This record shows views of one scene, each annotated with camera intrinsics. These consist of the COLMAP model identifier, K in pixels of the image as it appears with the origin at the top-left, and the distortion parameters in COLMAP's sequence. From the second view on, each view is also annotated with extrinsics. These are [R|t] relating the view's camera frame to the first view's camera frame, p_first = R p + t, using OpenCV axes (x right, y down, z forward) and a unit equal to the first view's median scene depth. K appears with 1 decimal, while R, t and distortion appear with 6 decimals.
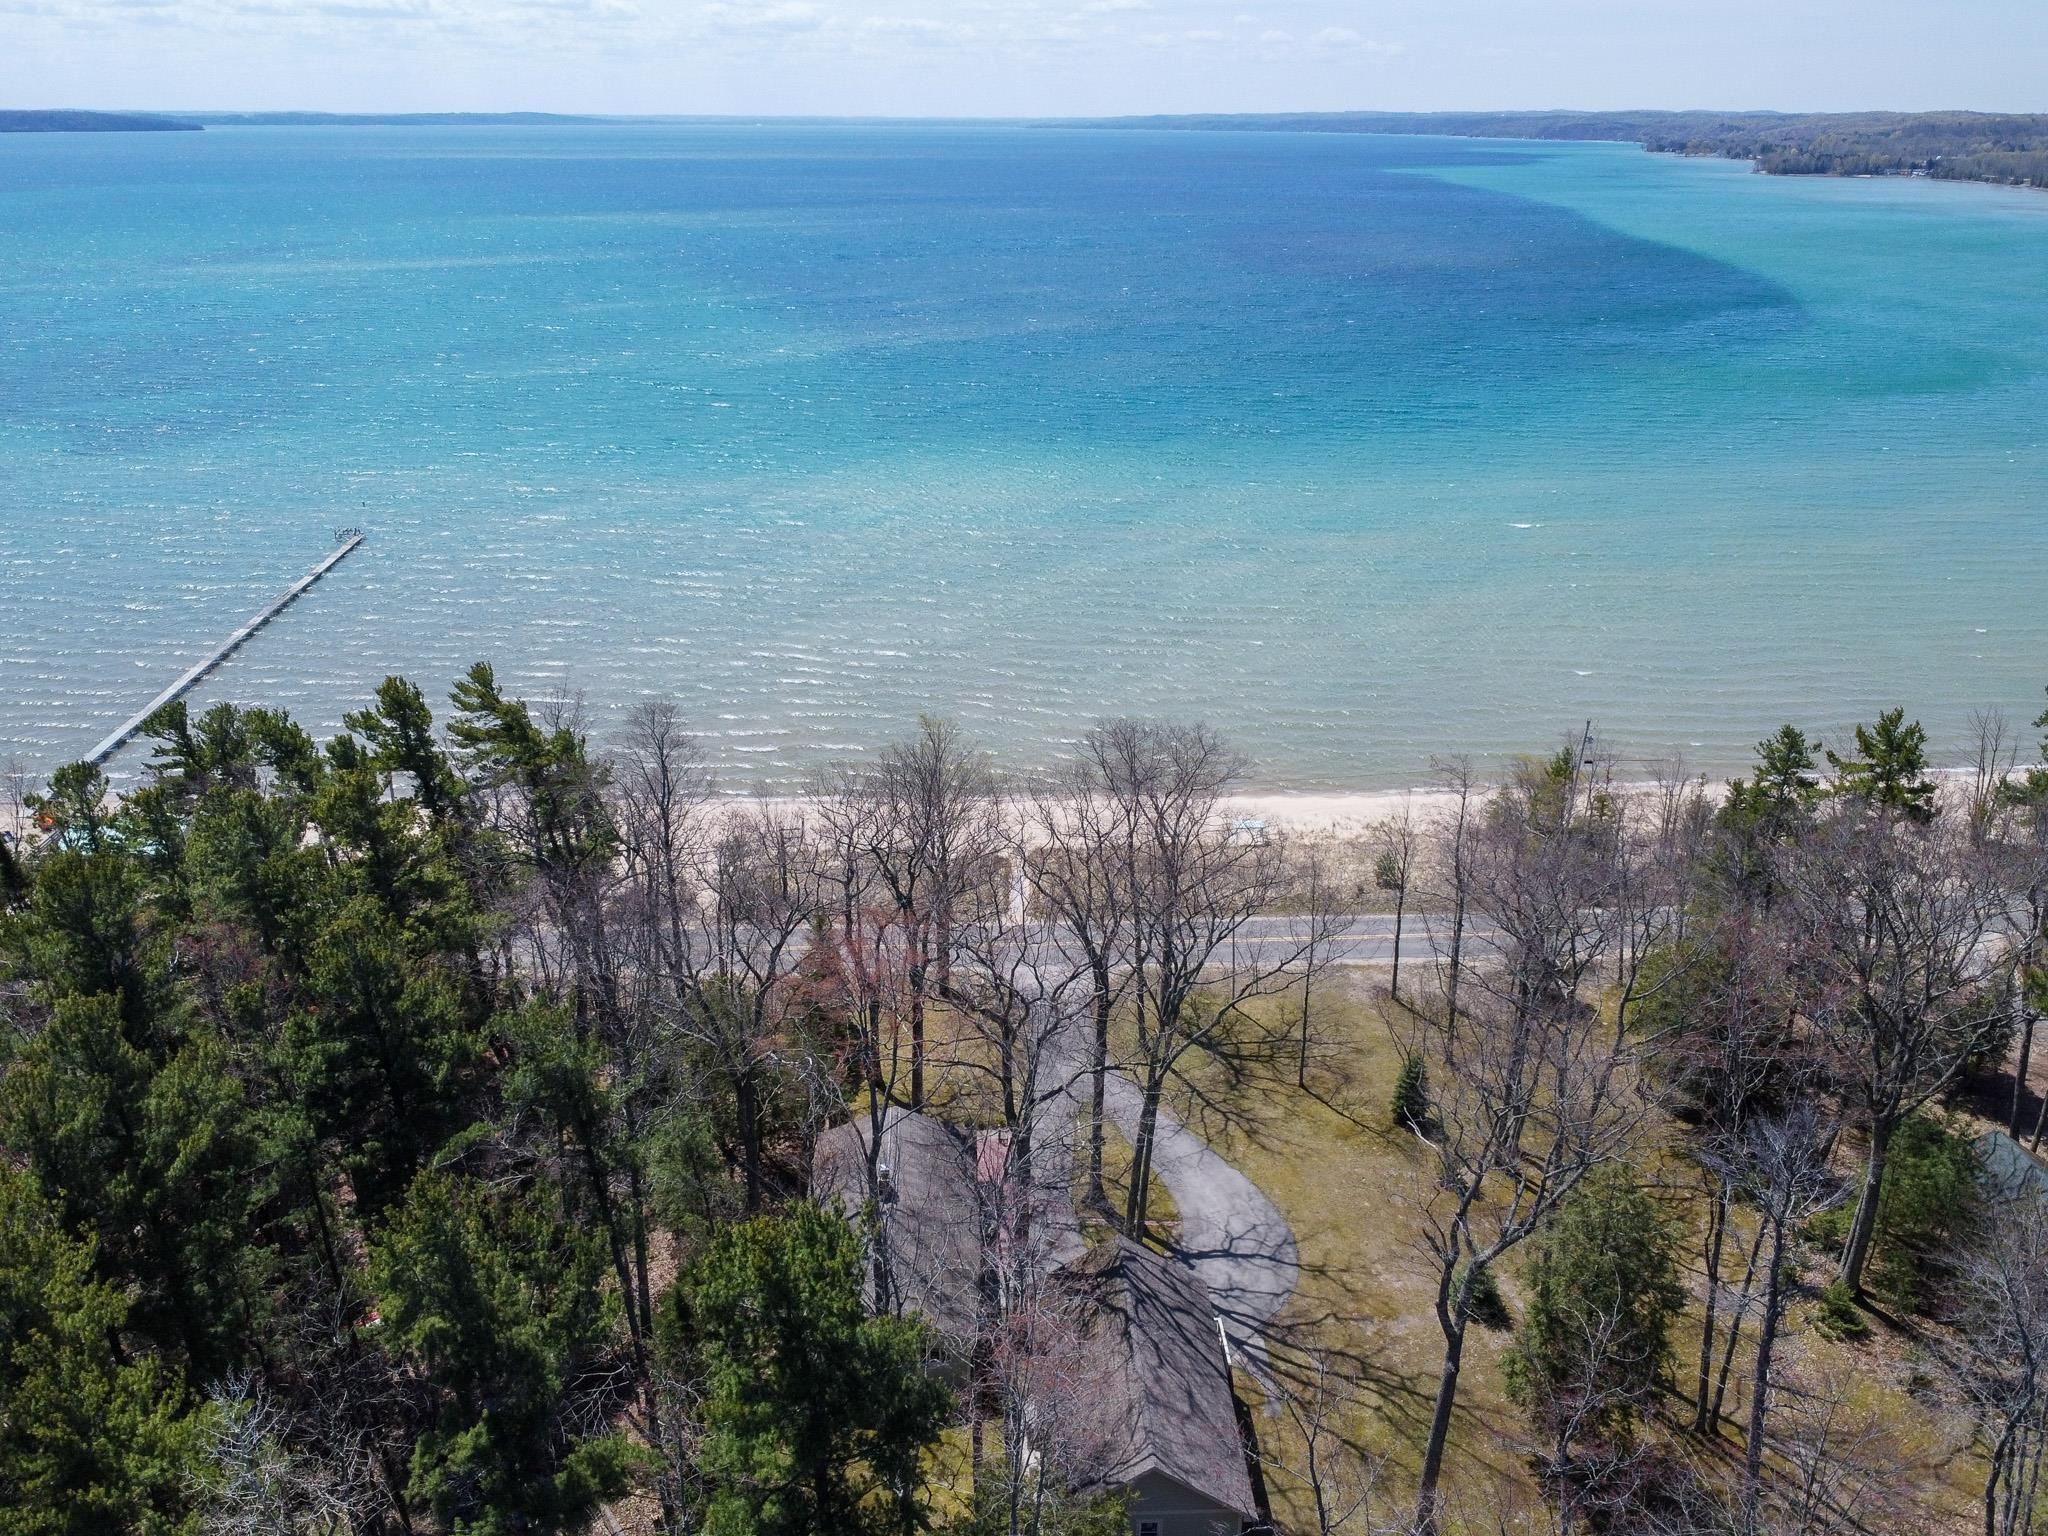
lens RADIAL K [[1566.5, 0, 1024.0], [0, 1566.5, 768.0], [0, 0, 1]] dist [0.015186, -0.009298]
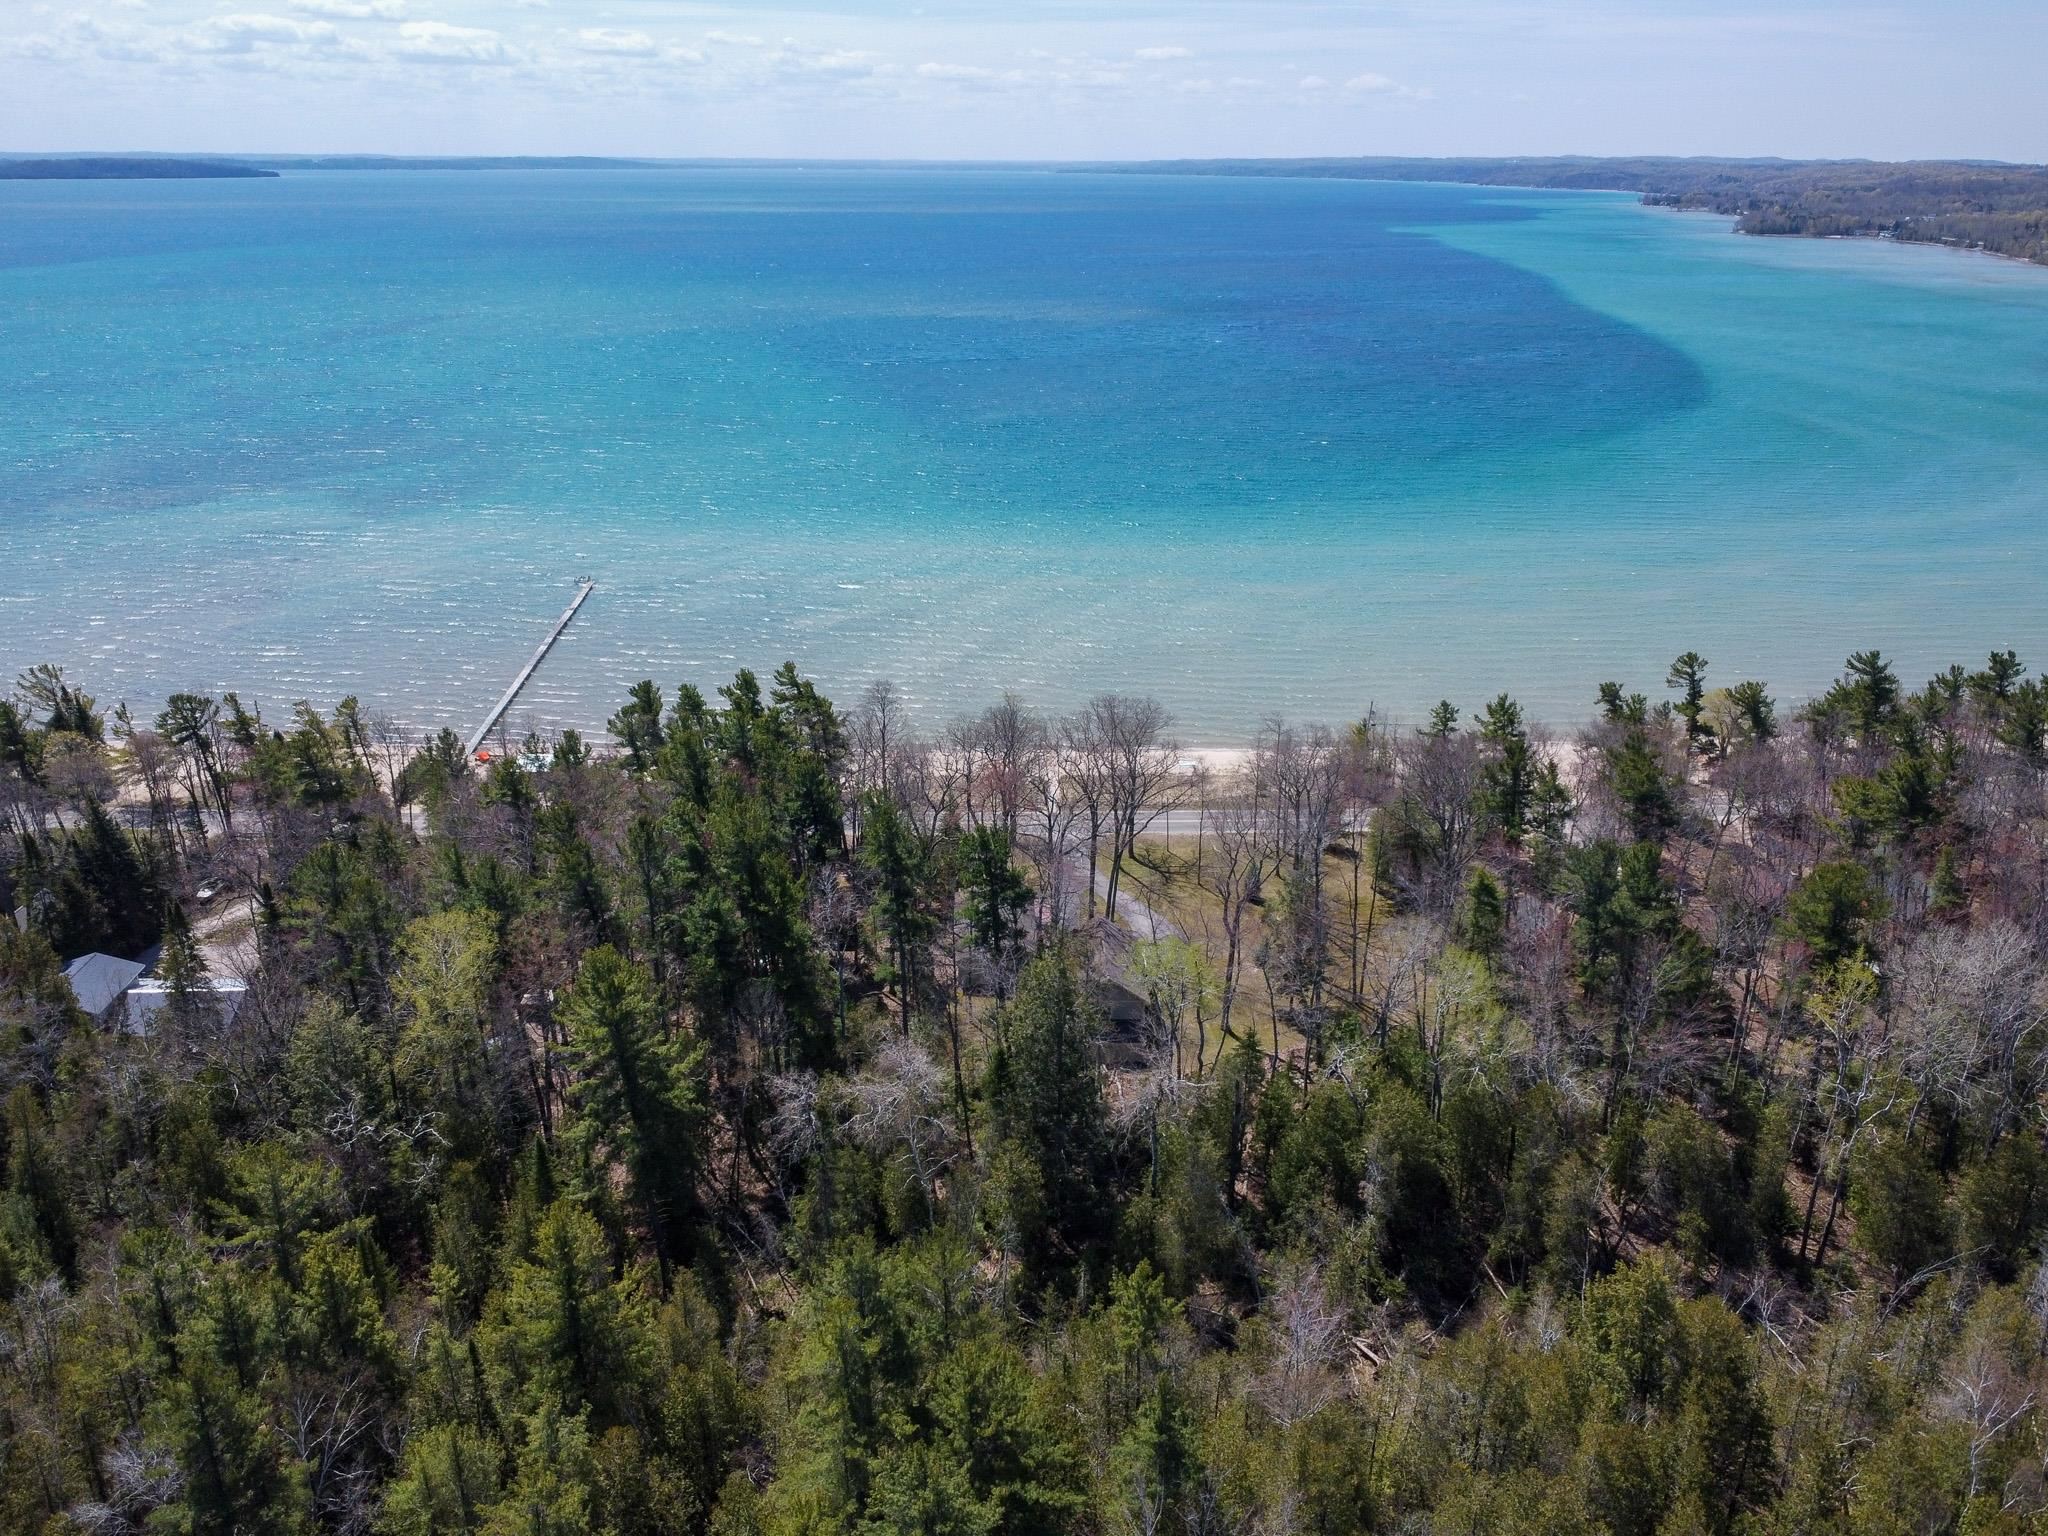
lens RADIAL K [[1566.5, 0, 1024.0], [0, 1566.5, 768.0], [0, 0, 1]] dist [0.015186, -0.009298]
pose [[0.999813, 0.011289, -0.015702, -0.002122], [-0.011476, 0.999863, -0.011897, 0.015792], [0.015565, 0.012075, 0.999806, -0.177295]]
